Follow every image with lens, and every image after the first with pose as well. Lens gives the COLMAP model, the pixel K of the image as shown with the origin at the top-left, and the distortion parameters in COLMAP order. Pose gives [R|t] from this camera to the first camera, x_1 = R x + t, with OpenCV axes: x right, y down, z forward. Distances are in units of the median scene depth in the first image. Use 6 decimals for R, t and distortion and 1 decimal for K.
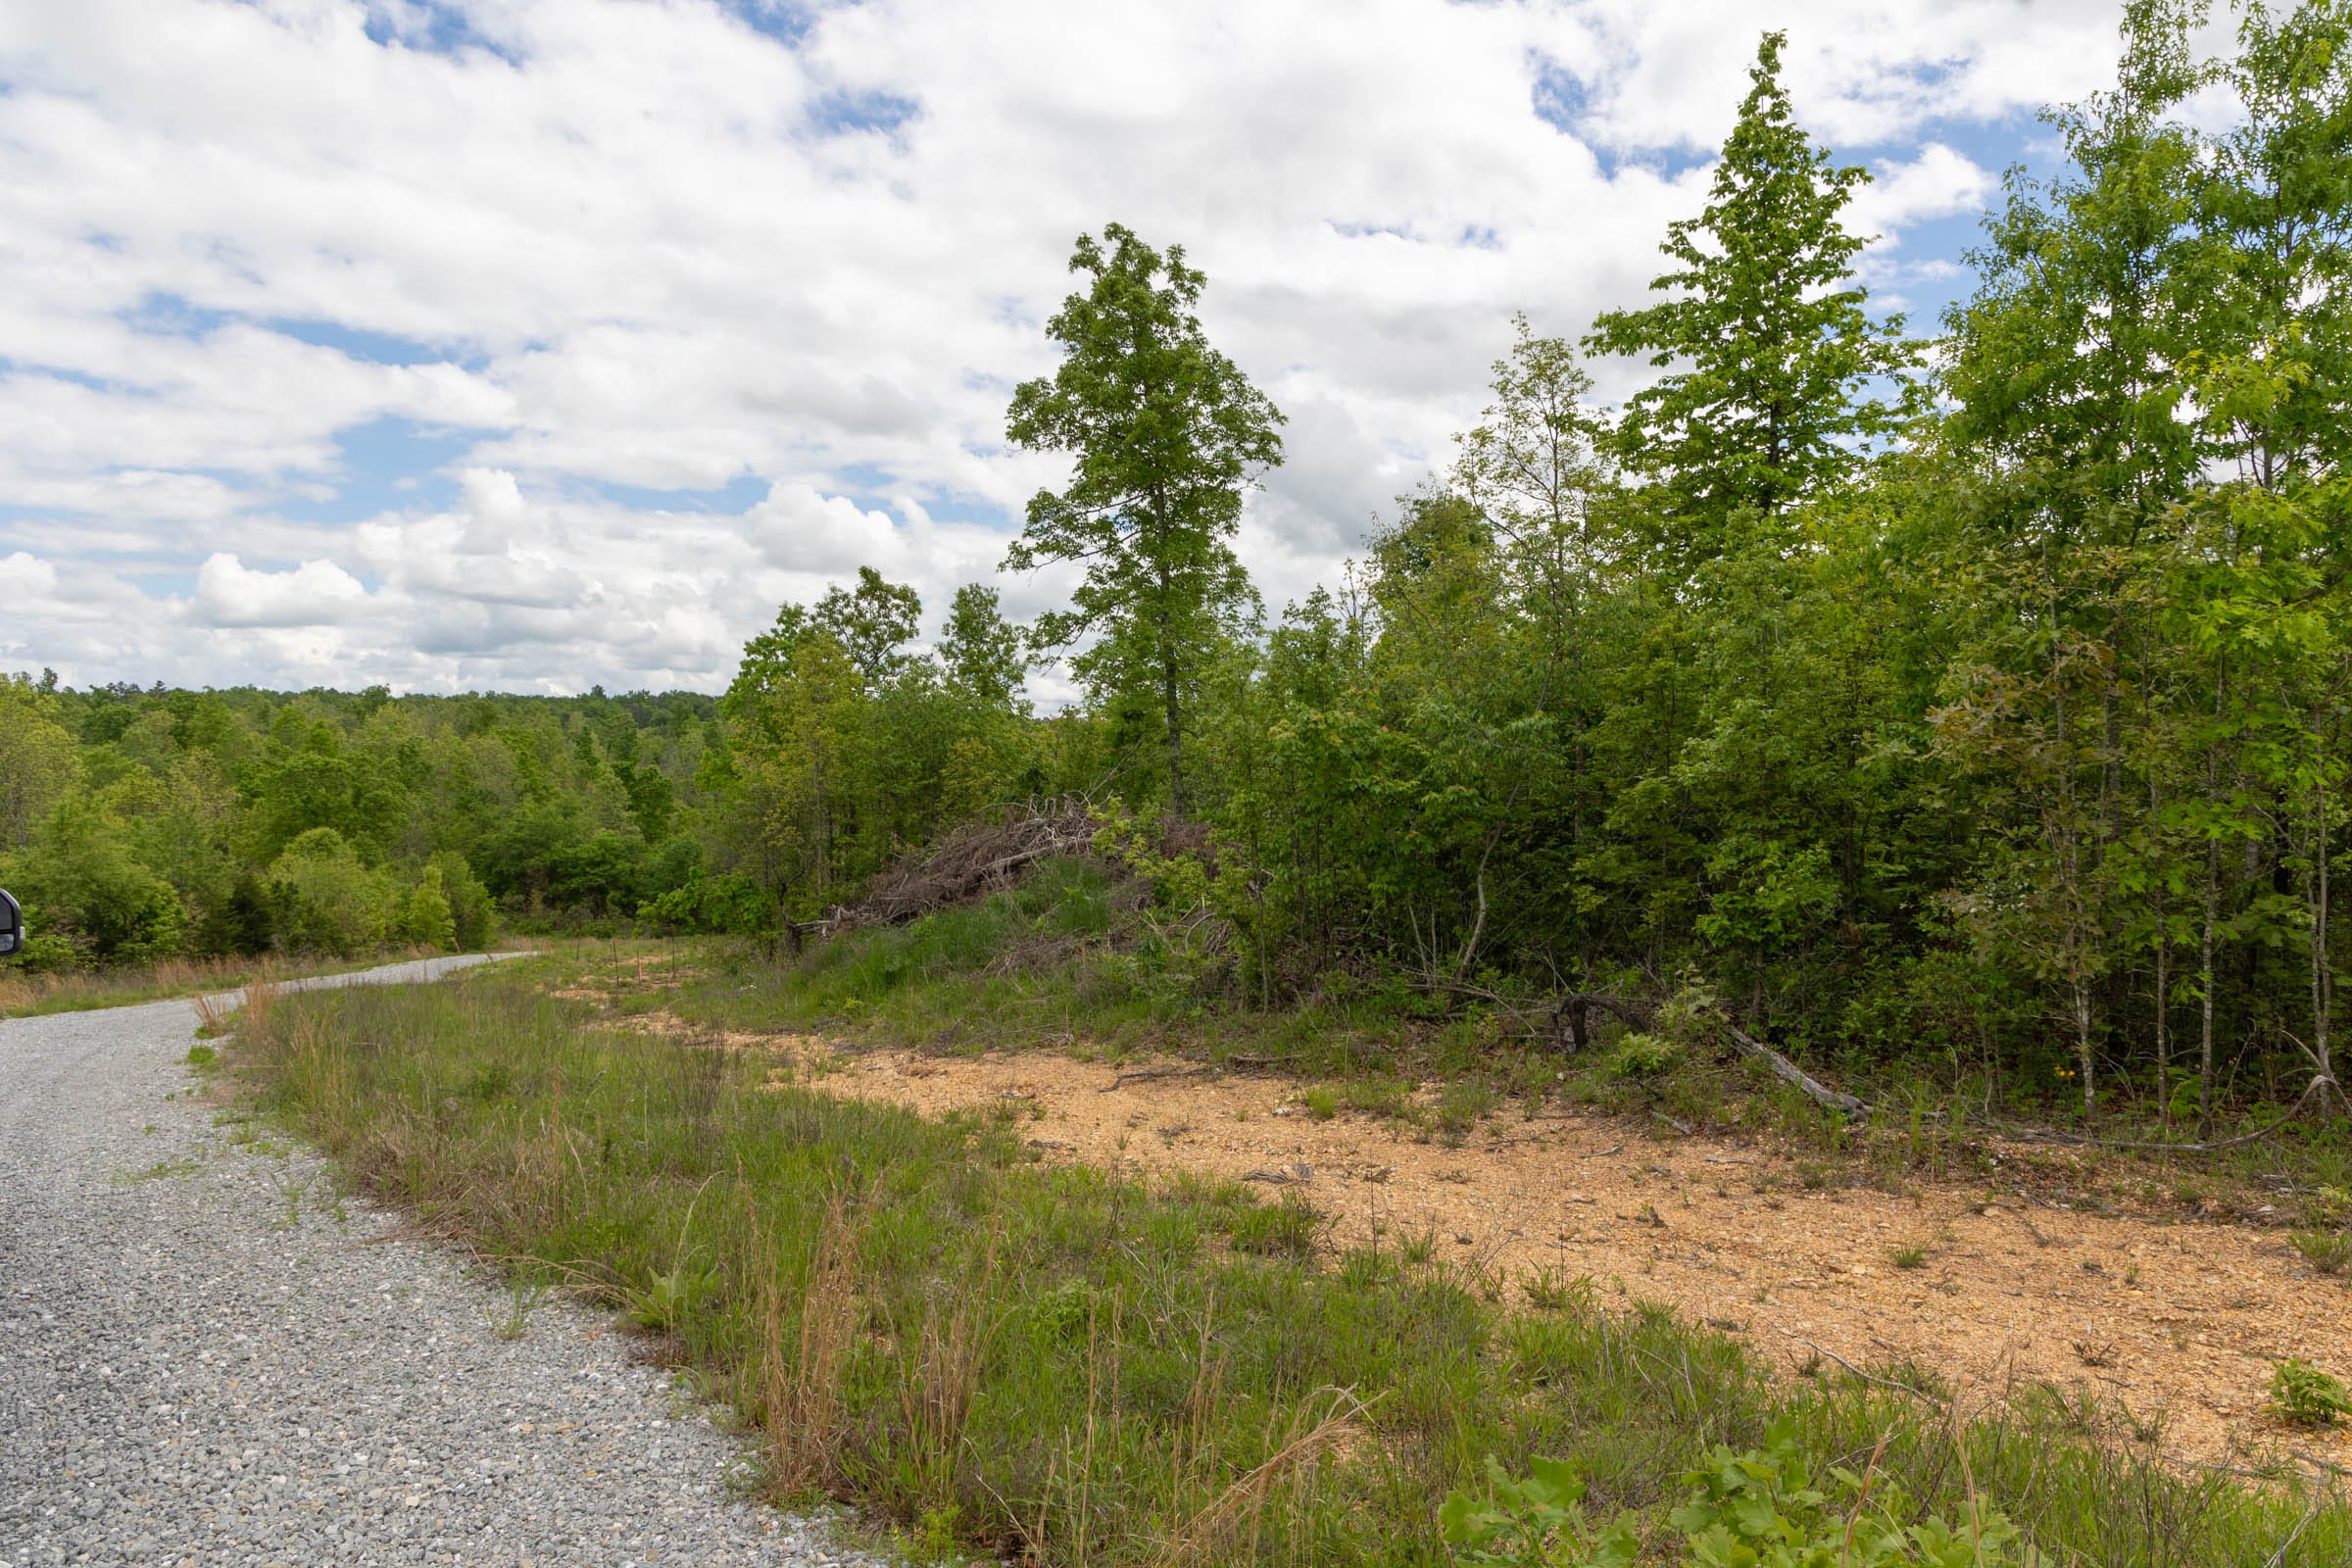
lens RADIAL K [[1602.0, 0, 1181.0], [0, 1602.0, 764.7], [0, 0, 1]] dist [0.001860, 0.002605]
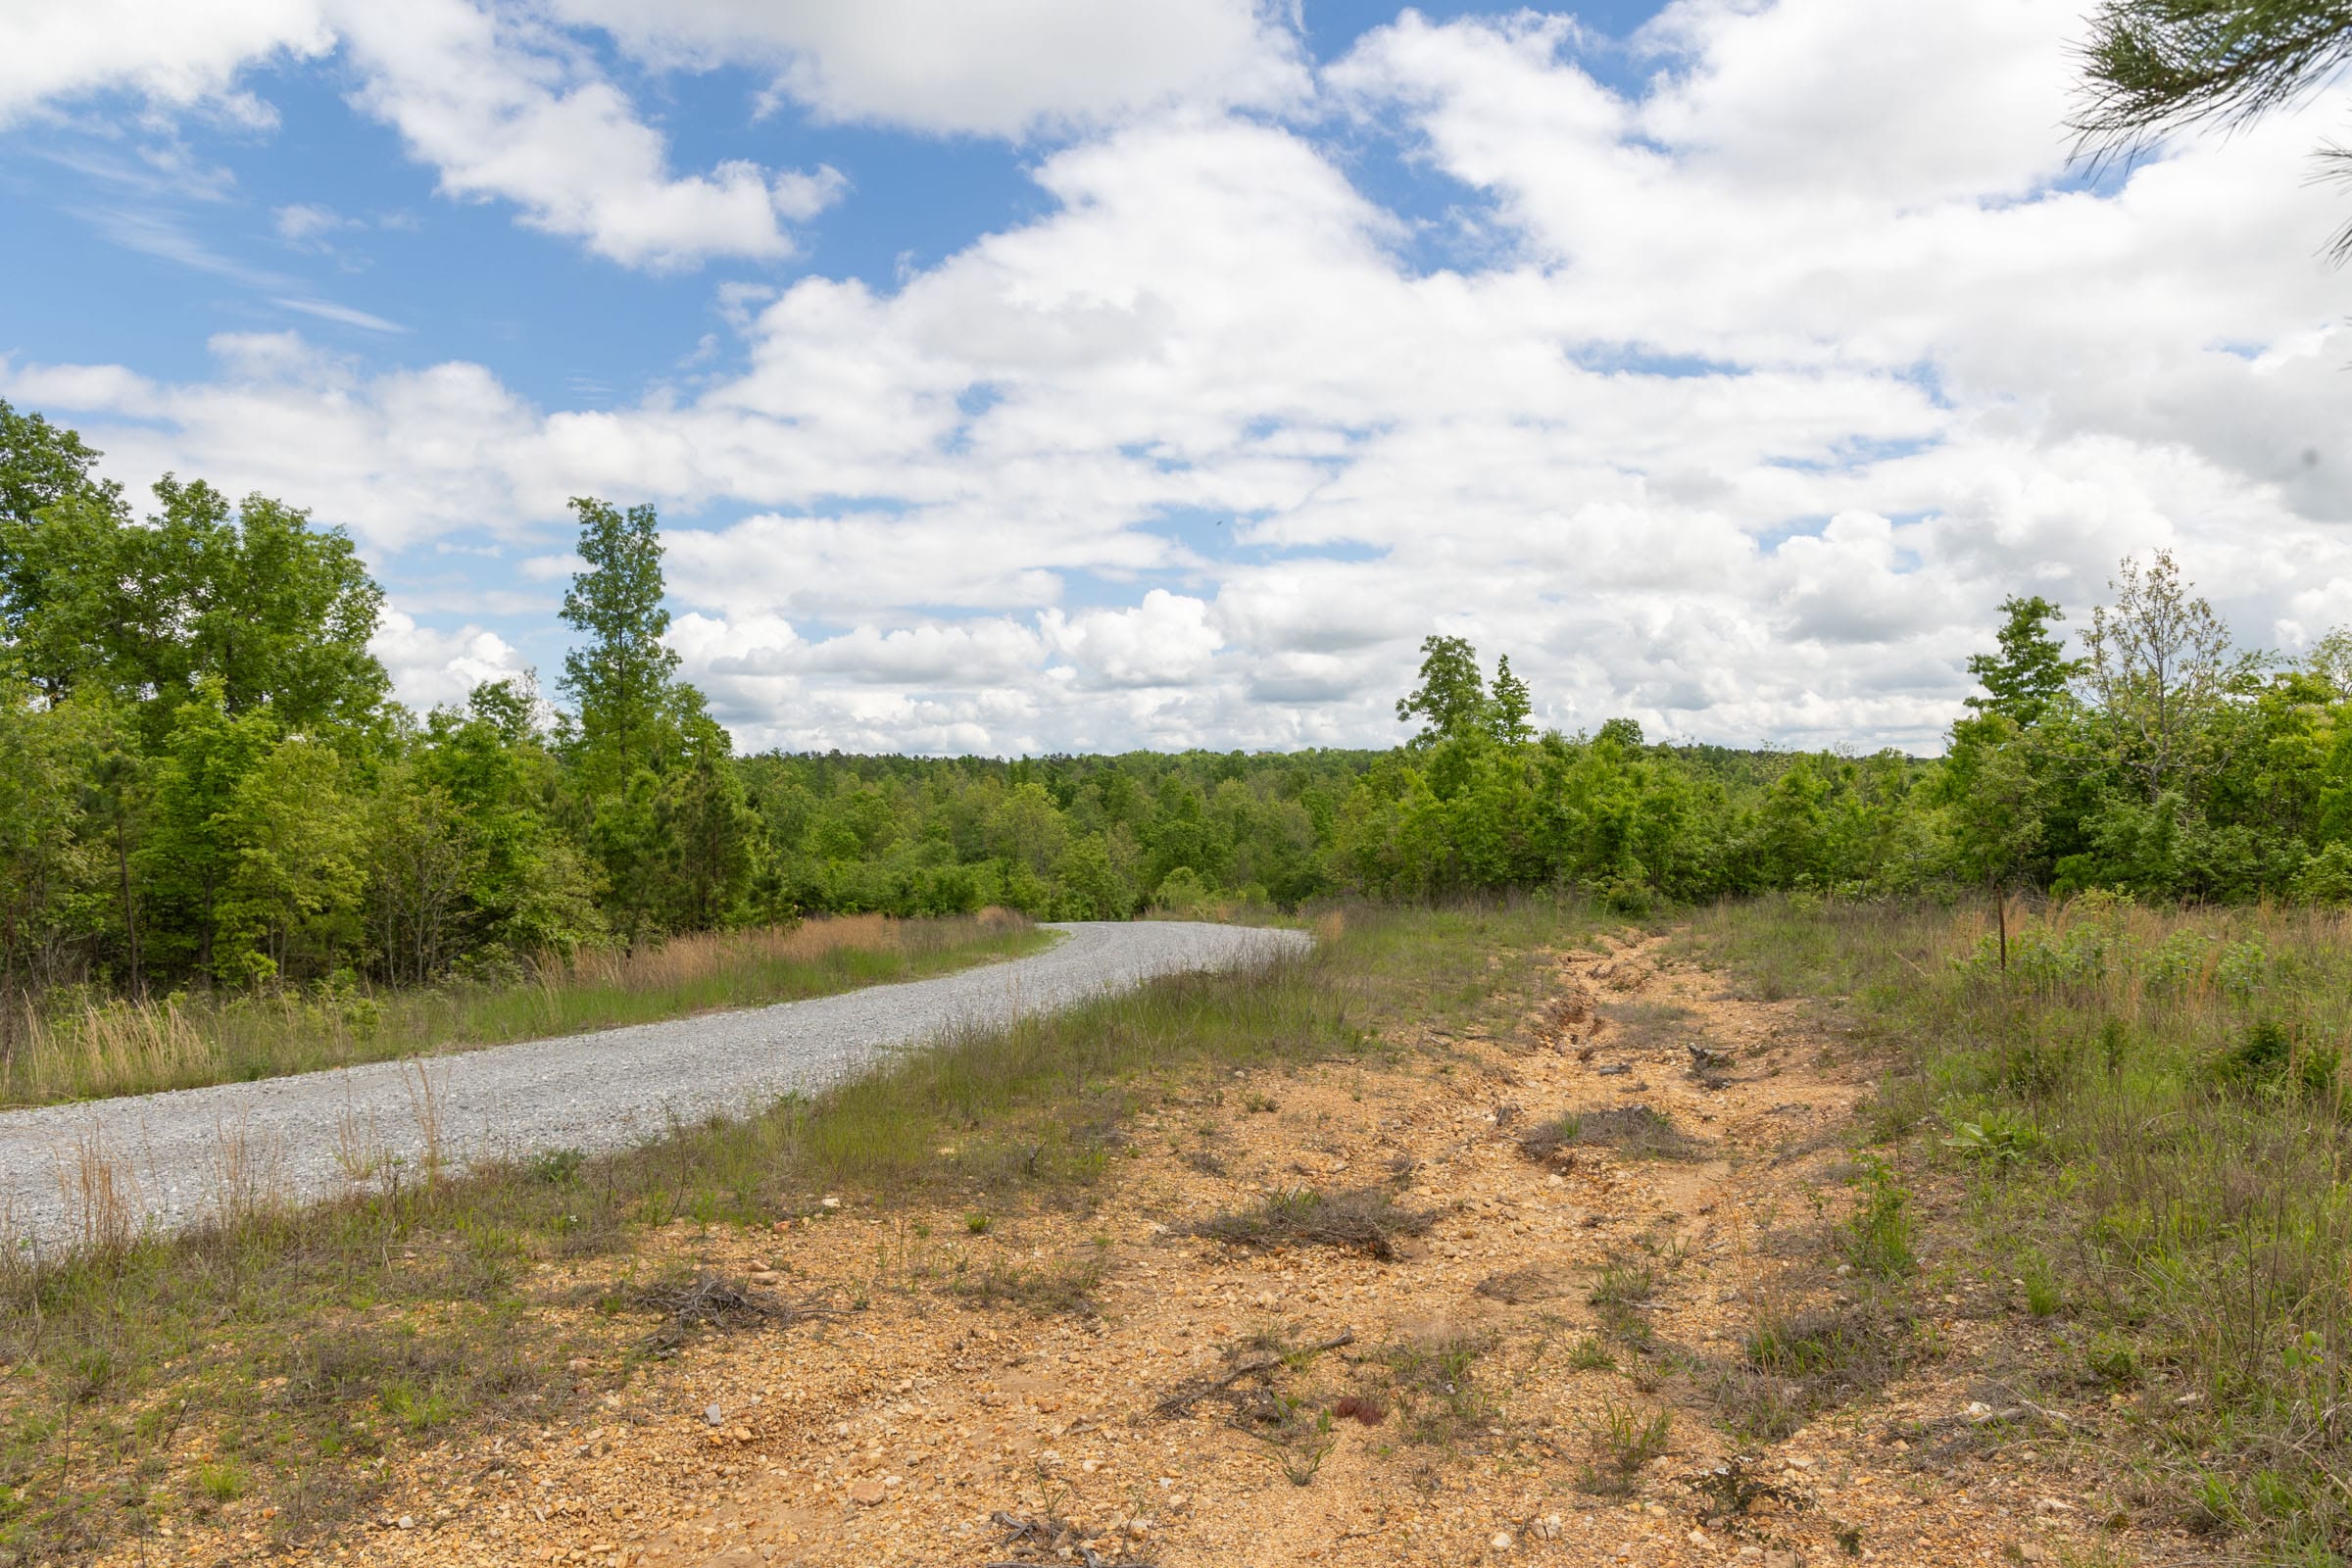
lens RADIAL K [[1602.0, 0, 1181.0], [0, 1602.0, 764.7], [0, 0, 1]] dist [0.001860, 0.002605]
pose [[0.875673, -0.024850, -0.482264, 0.163734], [0.012851, 0.999521, -0.028170, -0.012246], [0.482733, 0.018470, 0.875573, -0.282441]]
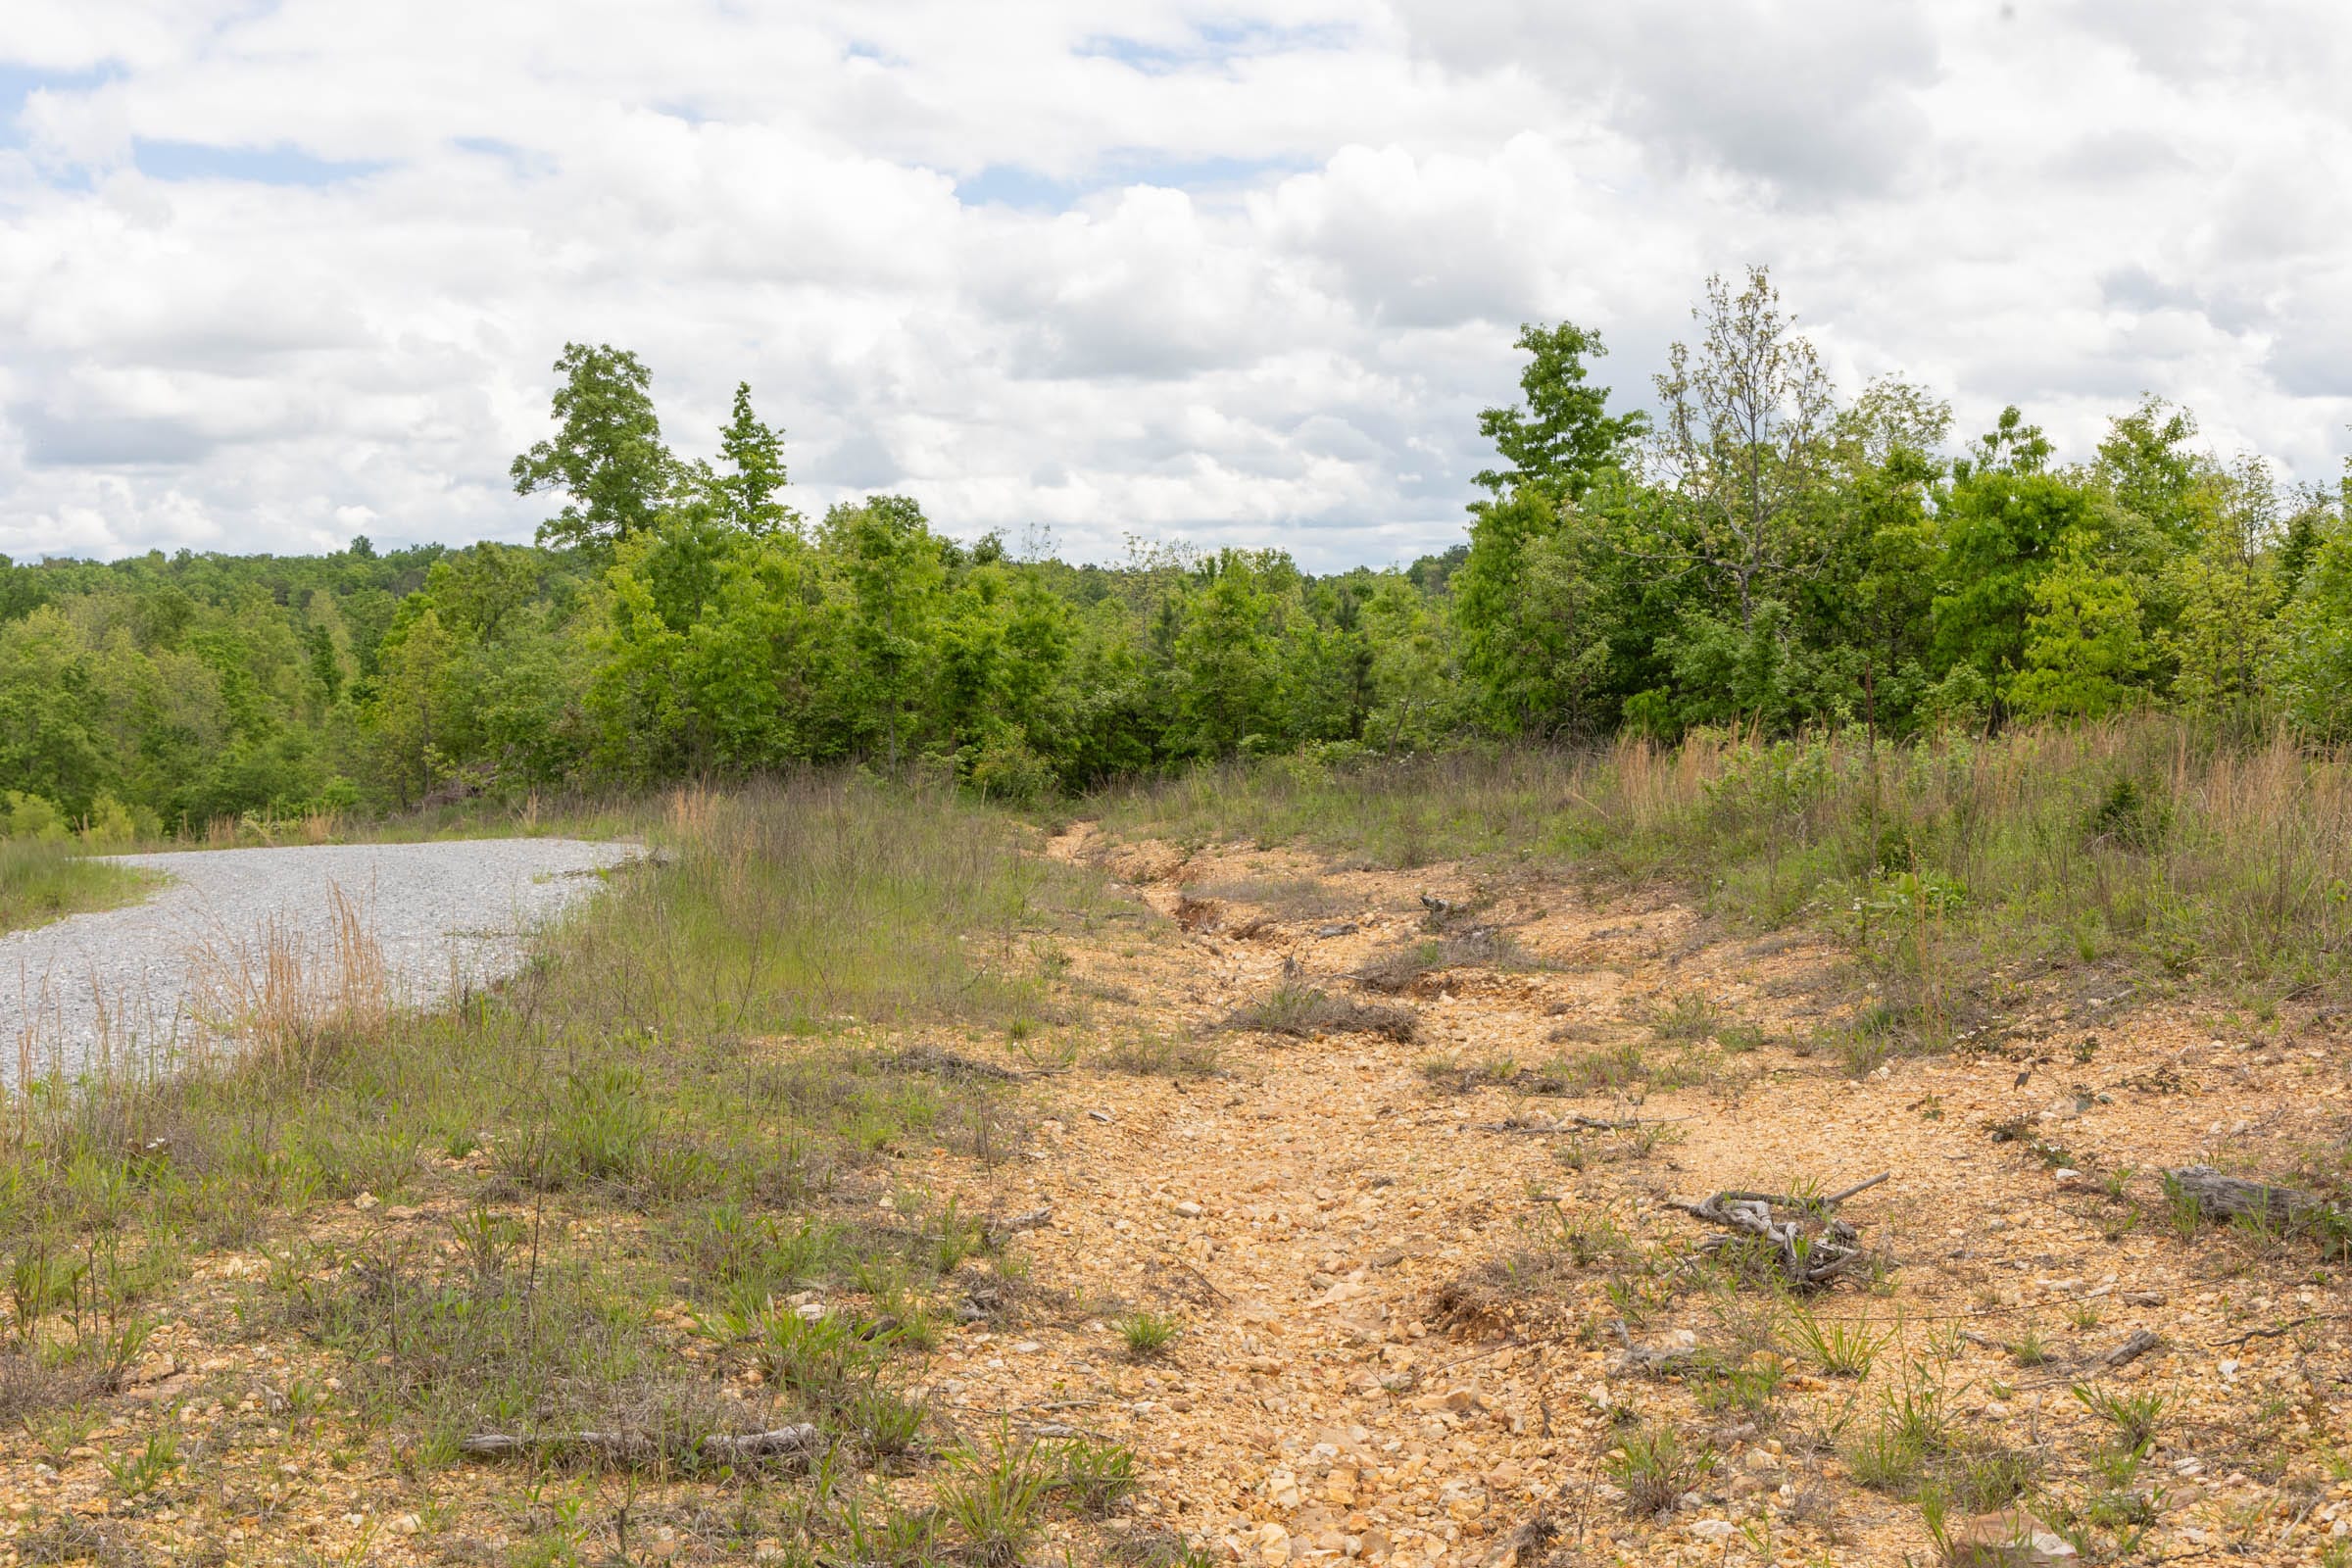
lens RADIAL K [[2988.4, 0, 1263.6], [0, 2988.4, 787.7], [0, 0, 1]] dist [-0.021679, 0.003194]
pose [[0.997852, -0.020255, -0.062306, 0.144207], [0.023252, 0.998588, 0.047769, -0.009767], [0.061251, -0.049115, 0.996913, -0.327751]]
